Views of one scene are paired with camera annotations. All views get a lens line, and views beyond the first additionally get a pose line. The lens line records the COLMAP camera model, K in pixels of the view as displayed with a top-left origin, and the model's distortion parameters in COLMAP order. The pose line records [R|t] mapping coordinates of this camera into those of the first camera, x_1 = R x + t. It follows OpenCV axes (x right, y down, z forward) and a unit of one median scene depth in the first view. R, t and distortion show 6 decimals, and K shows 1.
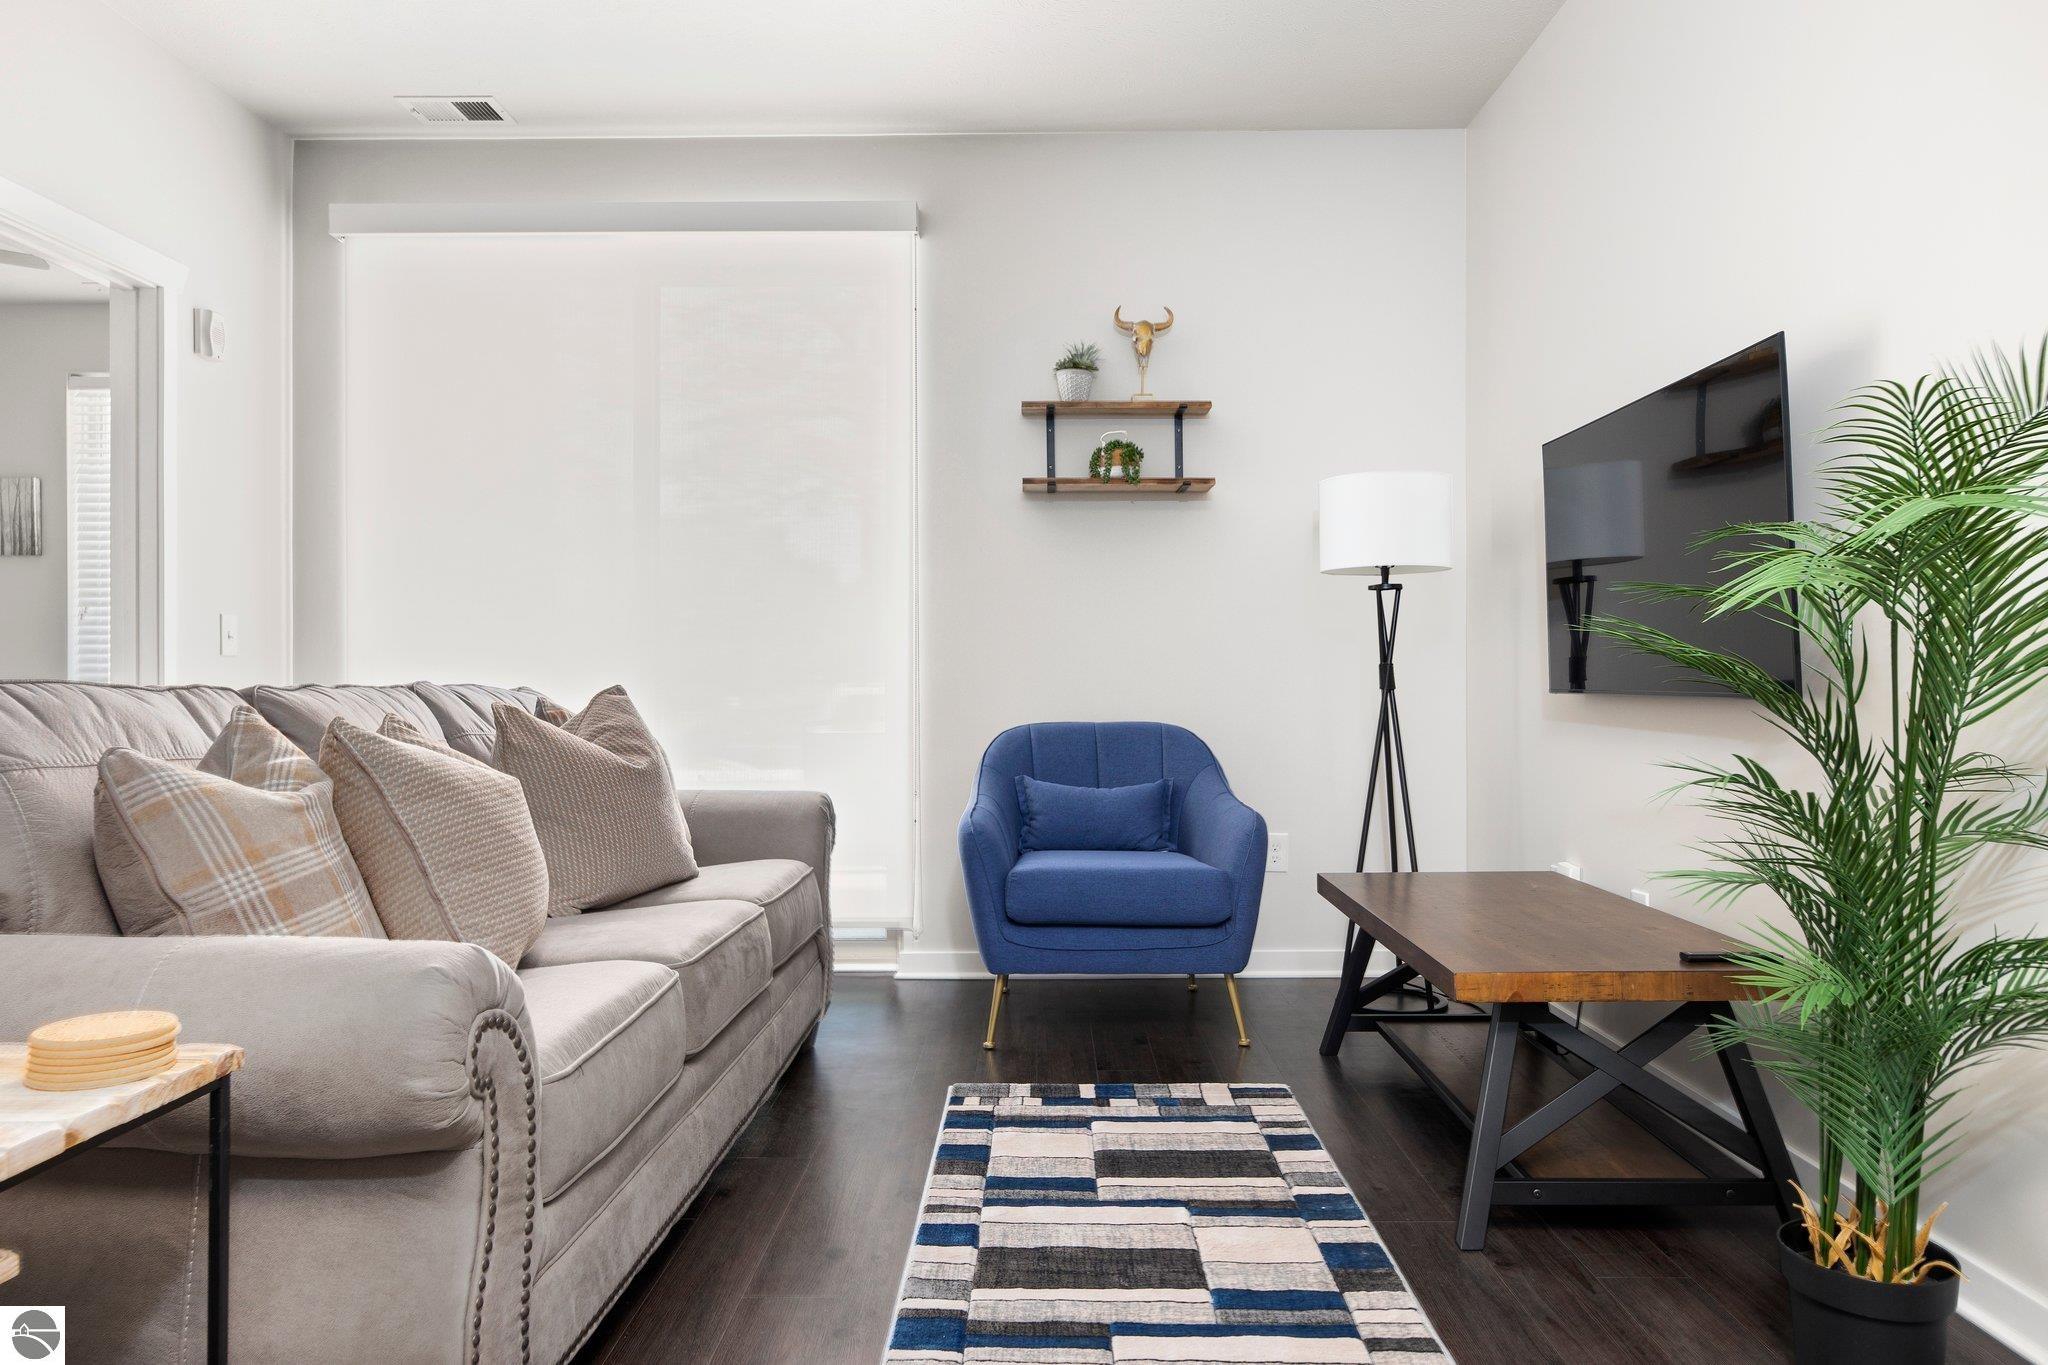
lens RADIAL K [[1334.4, 0, 1025.0], [0, 1334.4, 676.4], [0, 0, 1]] dist [0.015764, -0.004238]
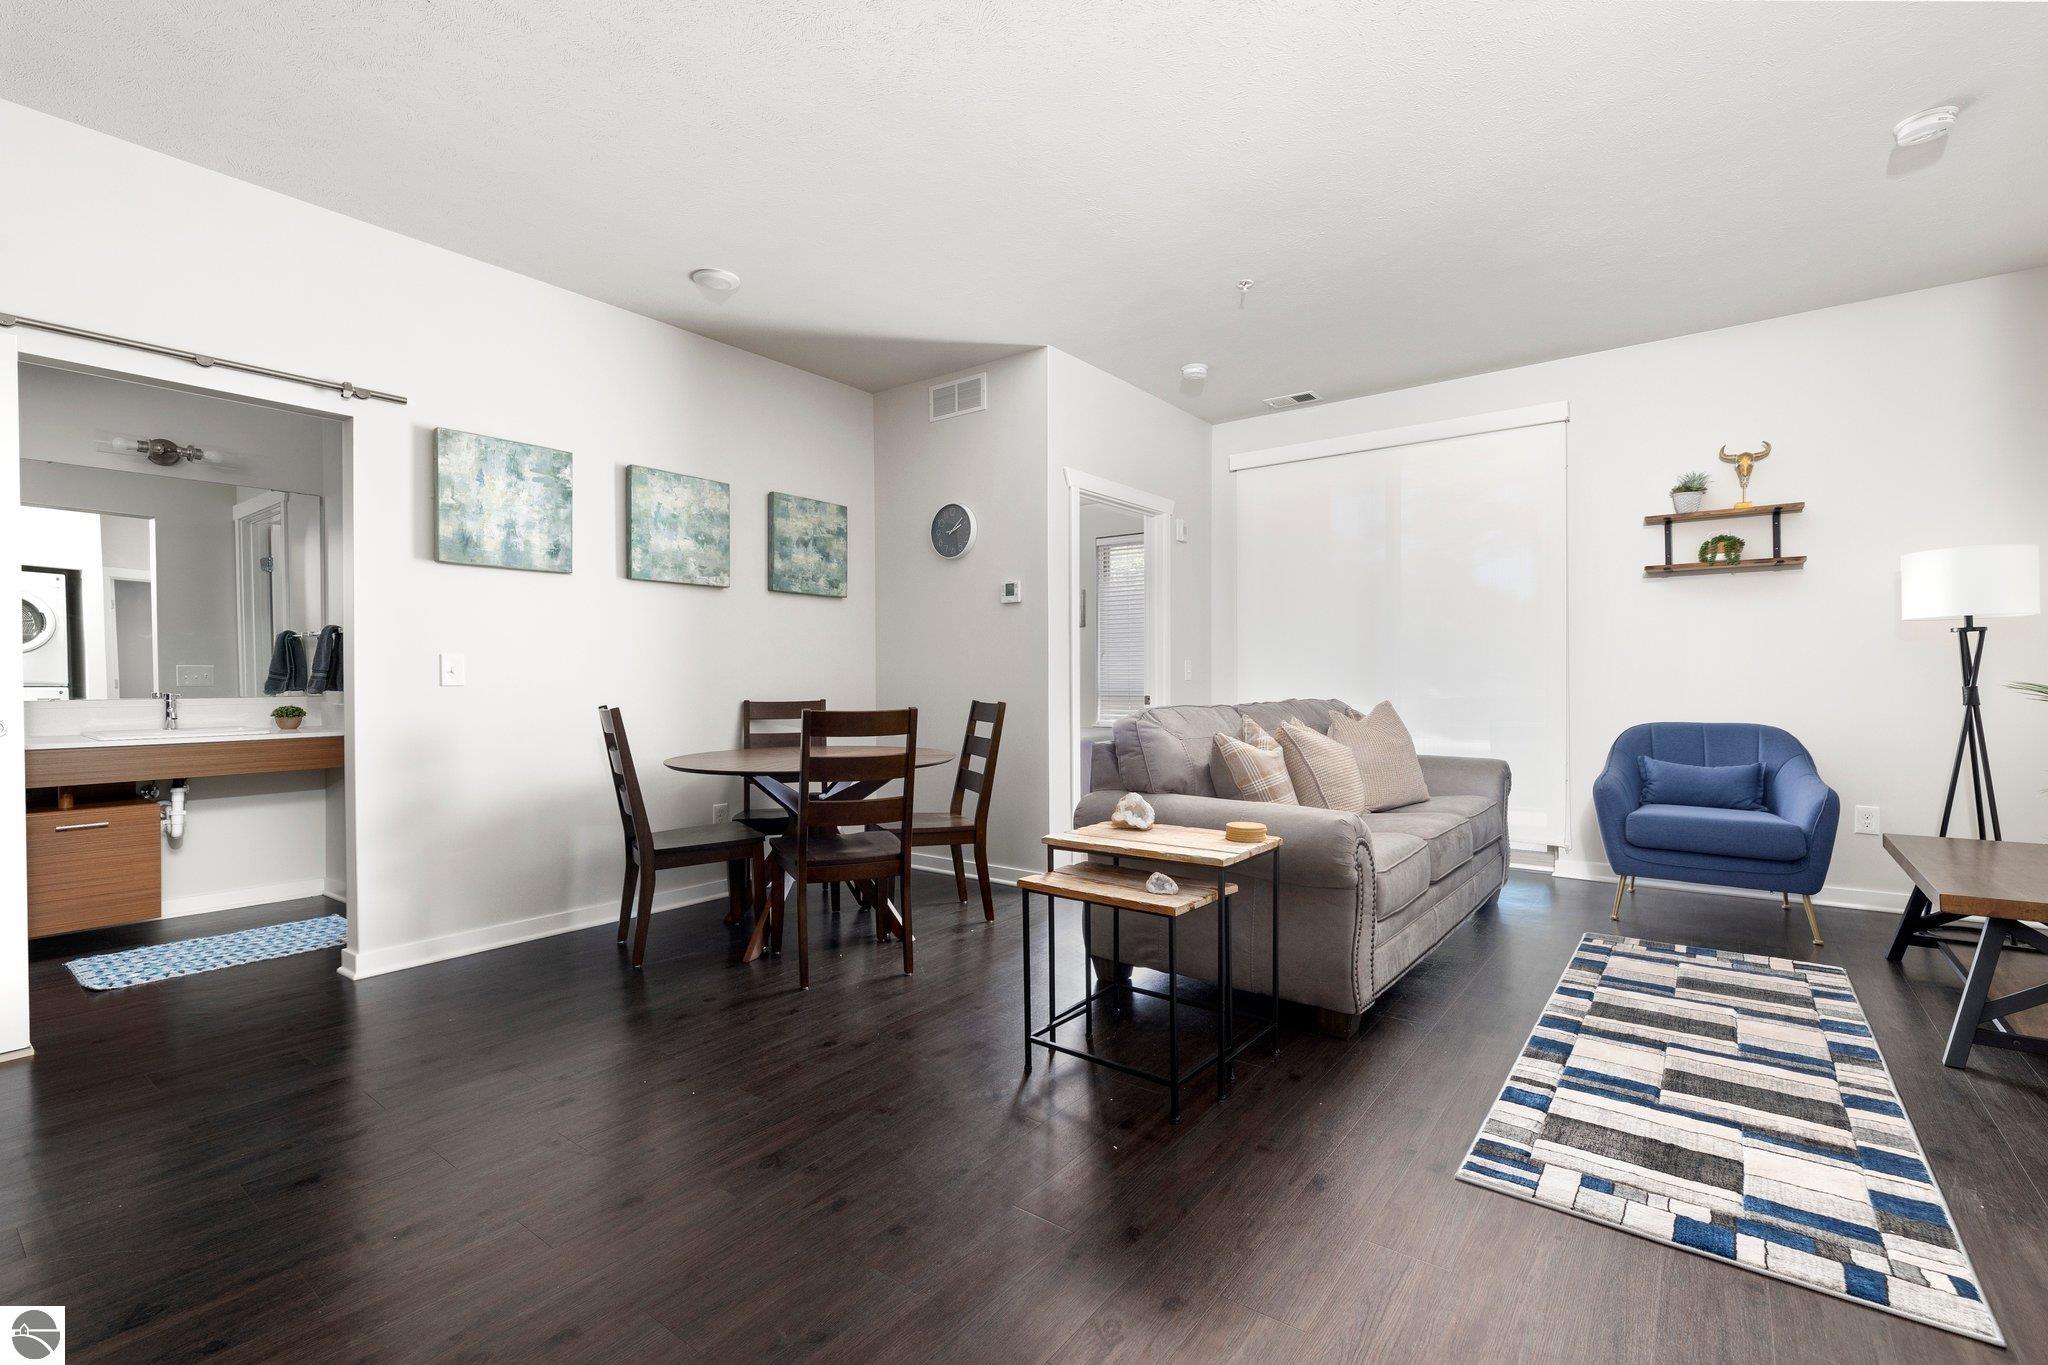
lens RADIAL K [[904.6, 0, 1024.1], [0, 904.6, 678.3], [0, 0, 1]] dist [0.000885, -0.000153]
pose [[0.803265, -0.001468, -0.595620, 0.064497], [0.006455, 0.999960, 0.006240, -0.040406], [0.595587, -0.008856, 0.803242, -0.407913]]
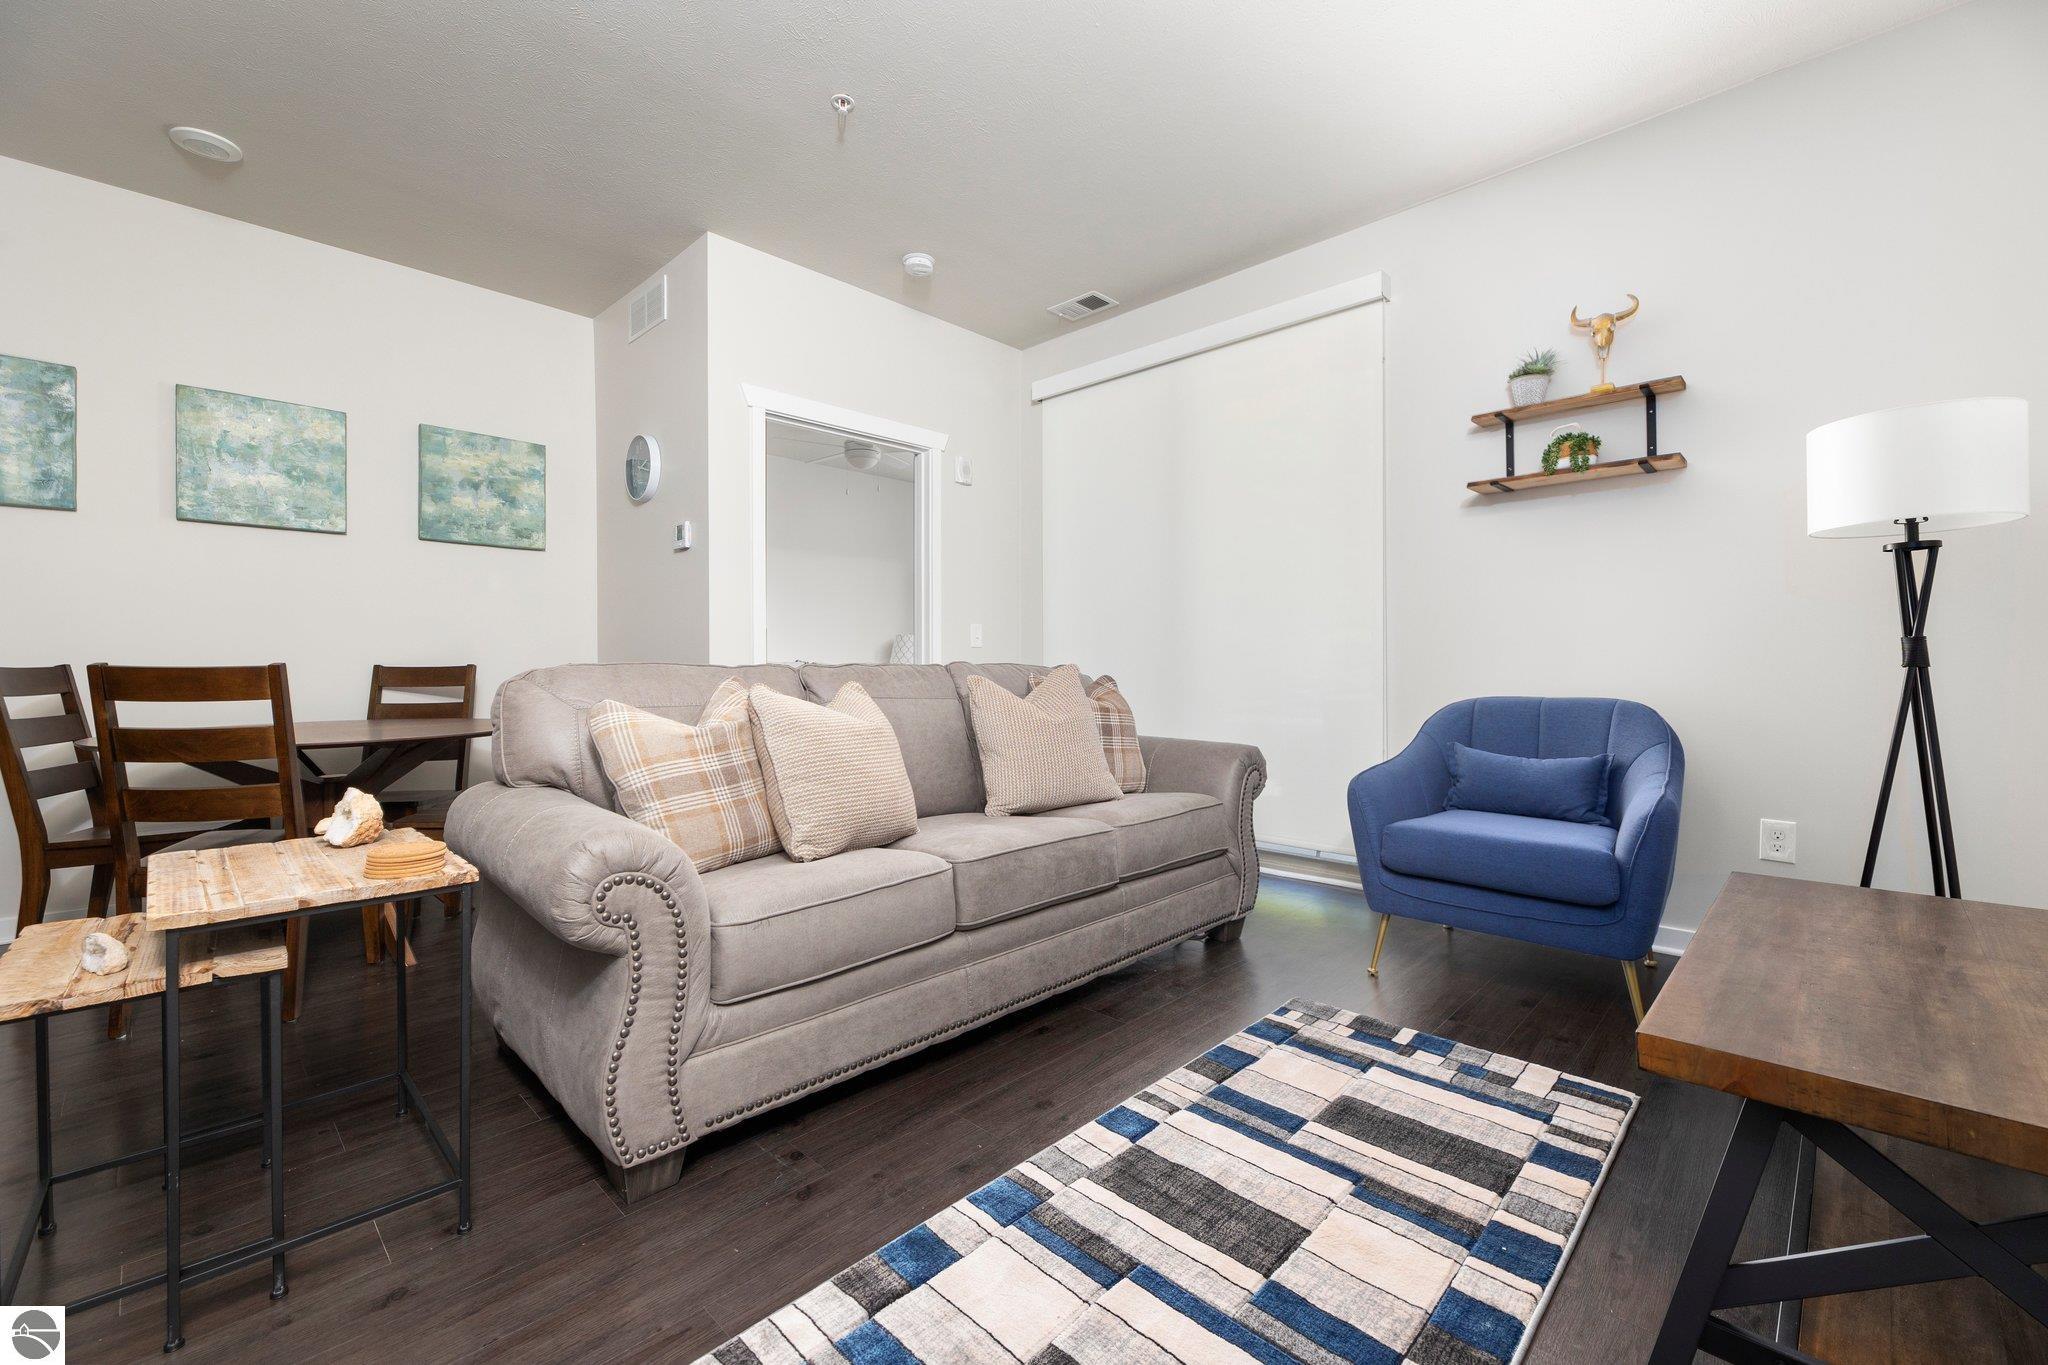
lens RADIAL K [[840.0, 0, 1021.6], [0, 840.0, 663.6], [0, 0, 1]] dist [-0.000521, -0.000048]
pose [[0.725438, -0.000362, -0.688287, 0.304839], [0.005289, 0.999973, 0.005049, 0.001442], [0.688267, -0.007303, 0.725421, 0.304506]]
